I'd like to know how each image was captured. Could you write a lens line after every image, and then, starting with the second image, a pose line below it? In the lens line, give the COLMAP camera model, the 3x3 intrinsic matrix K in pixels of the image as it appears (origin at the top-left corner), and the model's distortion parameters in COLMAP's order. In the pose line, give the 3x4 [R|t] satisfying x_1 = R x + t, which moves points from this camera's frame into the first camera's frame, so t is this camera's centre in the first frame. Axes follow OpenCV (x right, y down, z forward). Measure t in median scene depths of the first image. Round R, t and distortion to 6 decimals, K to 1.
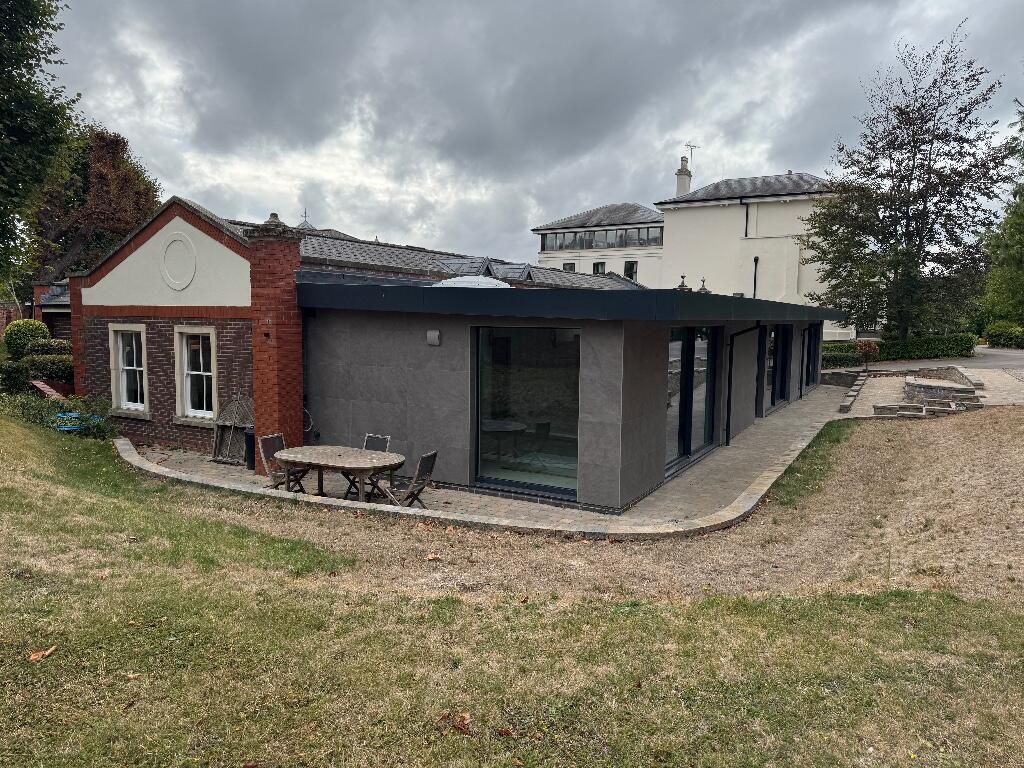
lens RADIAL K [[727.4, 0, 509.5], [0, 727.4, 361.9], [0, 0, 1]] dist [0.025853, -0.006593]
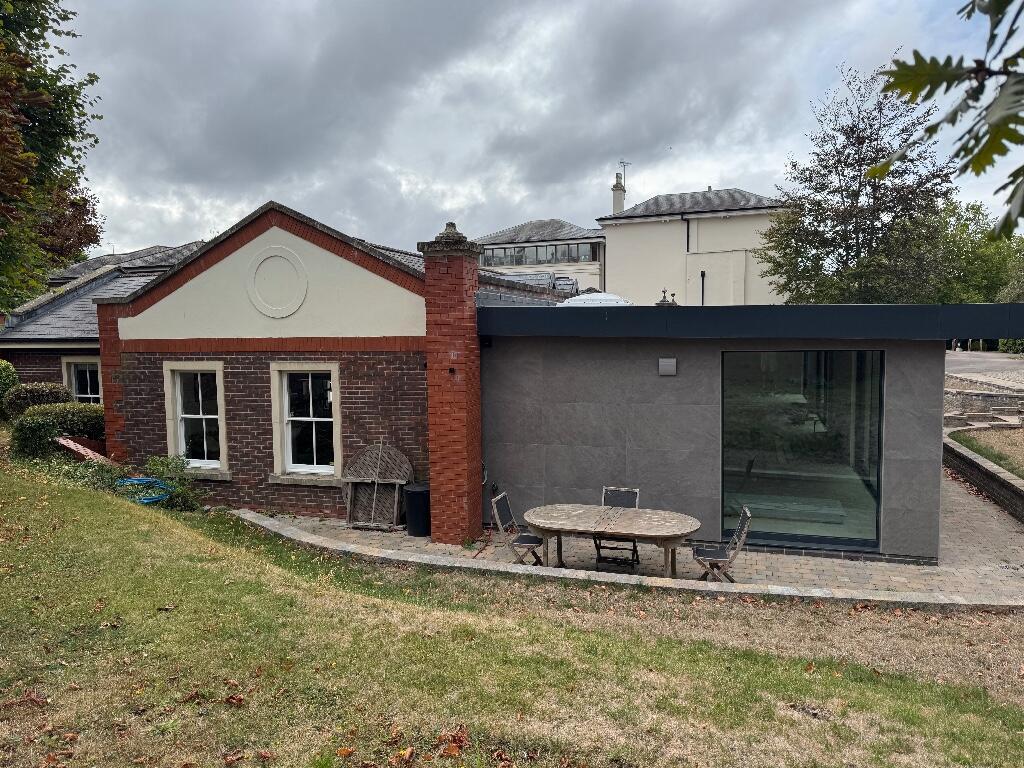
lens RADIAL K [[728.3, 0, 495.3], [0, 728.3, 367.8], [0, 0, 1]] dist [0.069208, -0.090597]
pose [[0.981584, -0.034668, 0.187860, -0.200076], [0.037711, 0.999209, -0.012648, -0.012785], [-0.187273, 0.019500, 0.982114, 0.088479]]
